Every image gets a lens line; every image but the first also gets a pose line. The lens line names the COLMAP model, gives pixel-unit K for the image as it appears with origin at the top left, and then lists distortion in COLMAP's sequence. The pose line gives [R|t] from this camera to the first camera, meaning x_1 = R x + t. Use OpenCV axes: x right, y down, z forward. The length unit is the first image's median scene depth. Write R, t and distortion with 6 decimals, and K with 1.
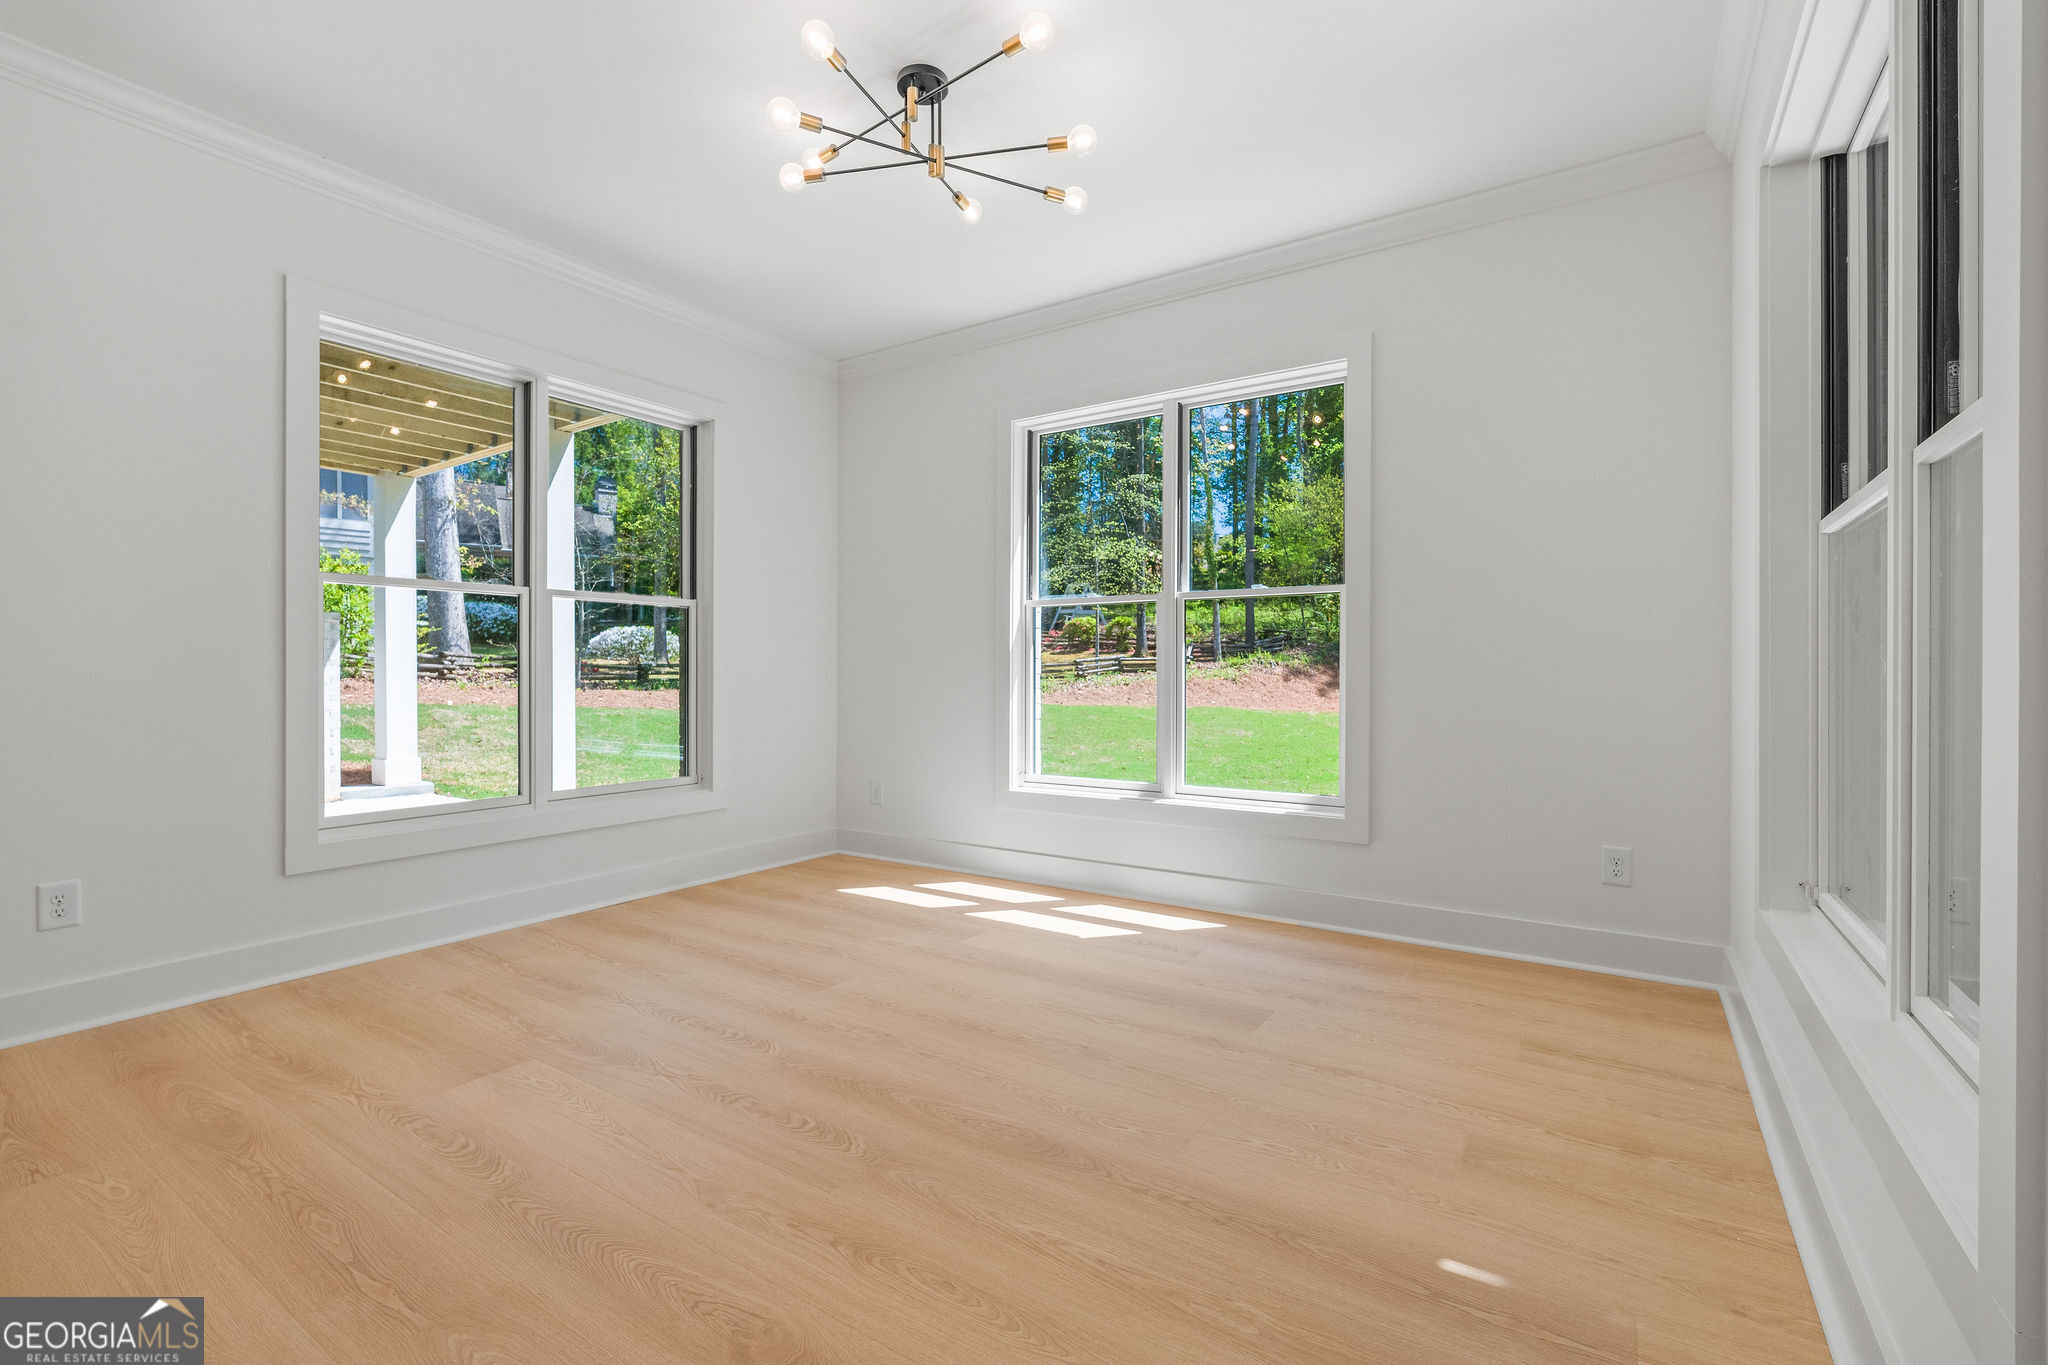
lens RADIAL K [[902.1, 0, 1020.9], [0, 902.1, 677.5], [0, 0, 1]] dist [-0.004577, -0.000124]
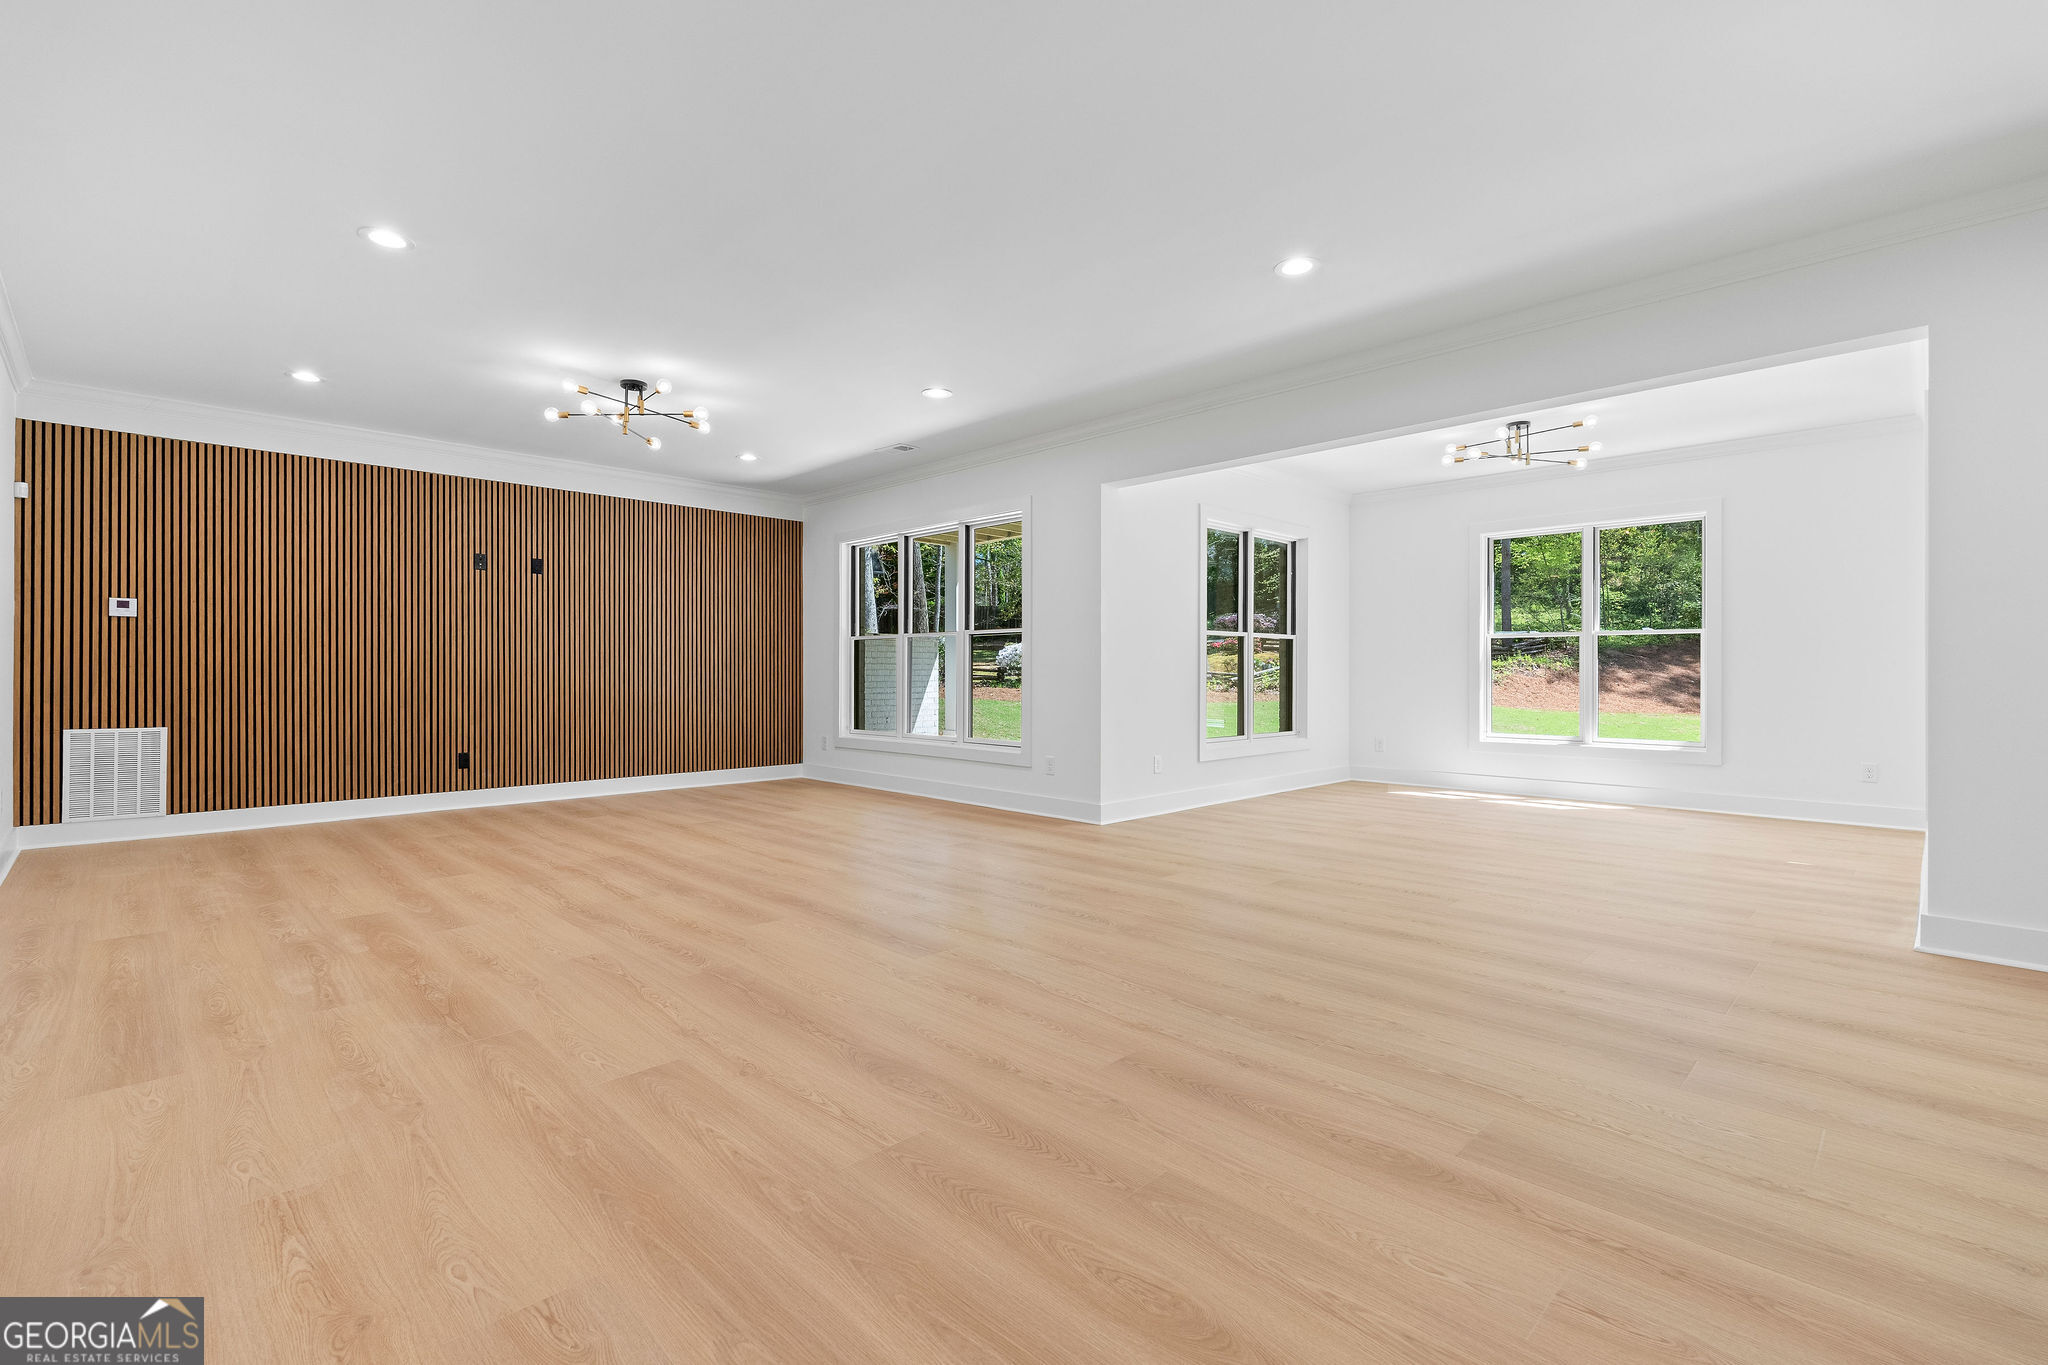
lens RADIAL K [[902.1, 0, 1010.4], [0, 902.1, 683.2], [0, 0, 1]] dist [-0.004577, -0.000124]
pose [[0.975820, 0.004472, -0.218528, -0.525748], [-0.003389, 0.999980, 0.005327, 0.004122], [0.218547, -0.004458, 0.975816, -0.934190]]
